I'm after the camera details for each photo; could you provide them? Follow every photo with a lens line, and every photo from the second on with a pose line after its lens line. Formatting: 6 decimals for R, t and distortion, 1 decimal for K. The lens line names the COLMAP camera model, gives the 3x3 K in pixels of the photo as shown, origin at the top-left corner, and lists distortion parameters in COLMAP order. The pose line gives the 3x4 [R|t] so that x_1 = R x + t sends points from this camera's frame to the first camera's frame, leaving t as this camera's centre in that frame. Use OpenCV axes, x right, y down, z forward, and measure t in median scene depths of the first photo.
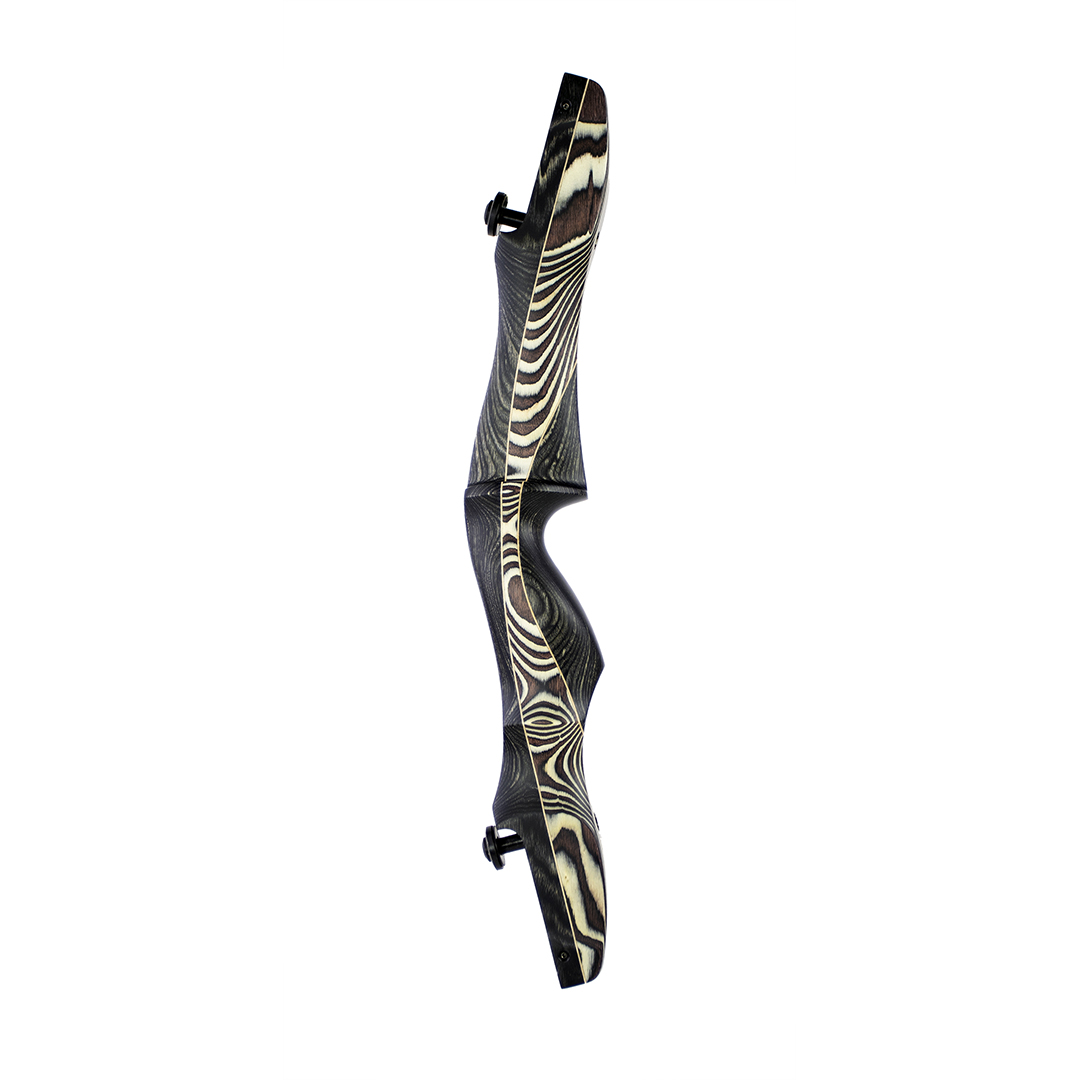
lens RADIAL K [[1942.0, 0, 542.5], [0, 1942.0, 542.7], [0, 0, 1]] dist [-0.026843, 0.000000]
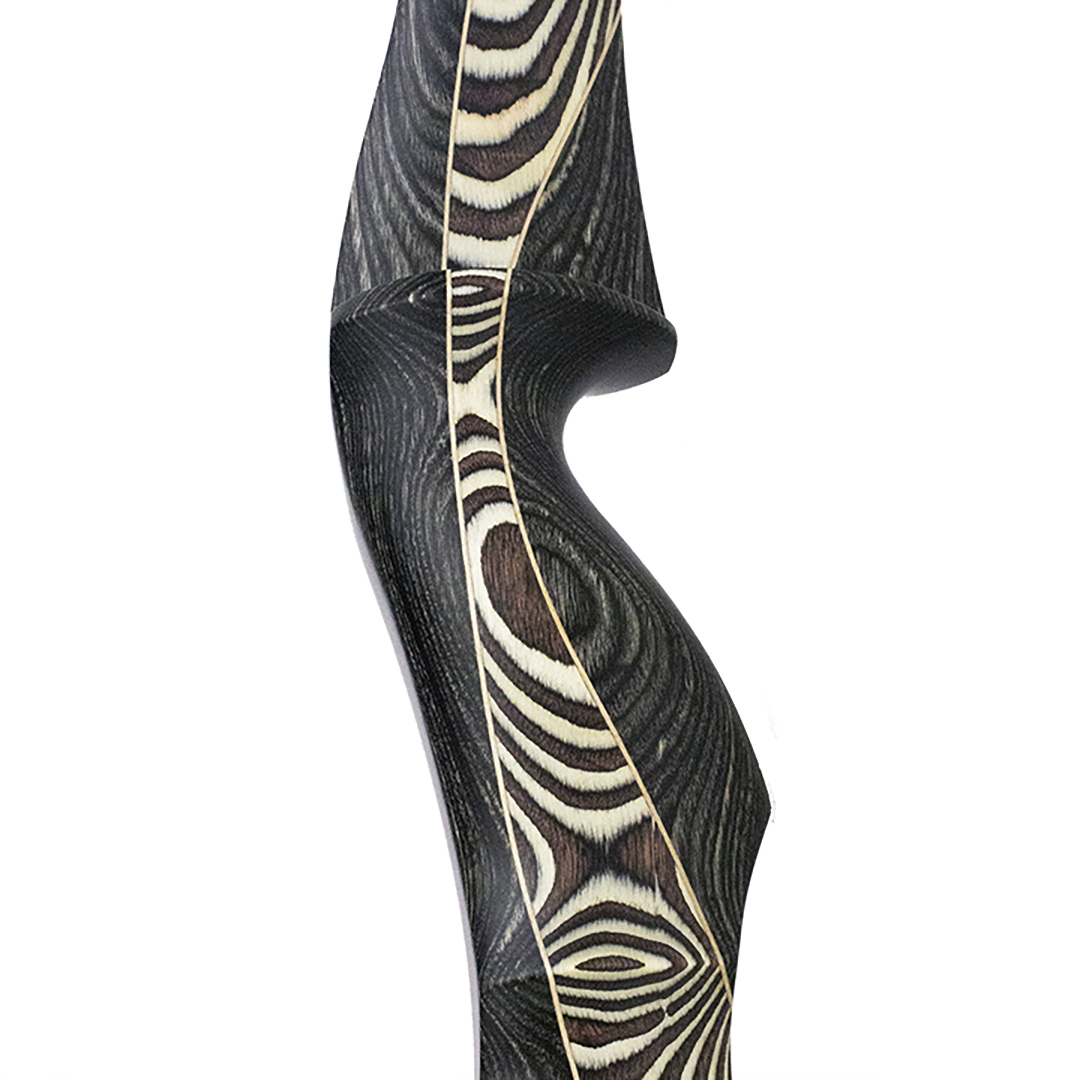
lens RADIAL K [[2580.8, 0, 537.9], [0, 2580.8, 538.0], [0, 0, 1]] dist [-0.224775, 0.000000]
pose [[0.979868, 0.010847, 0.199352, -0.094955], [0.061720, 0.933152, -0.354143, 0.174001], [-0.189867, 0.359317, 0.913697, 0.596664]]
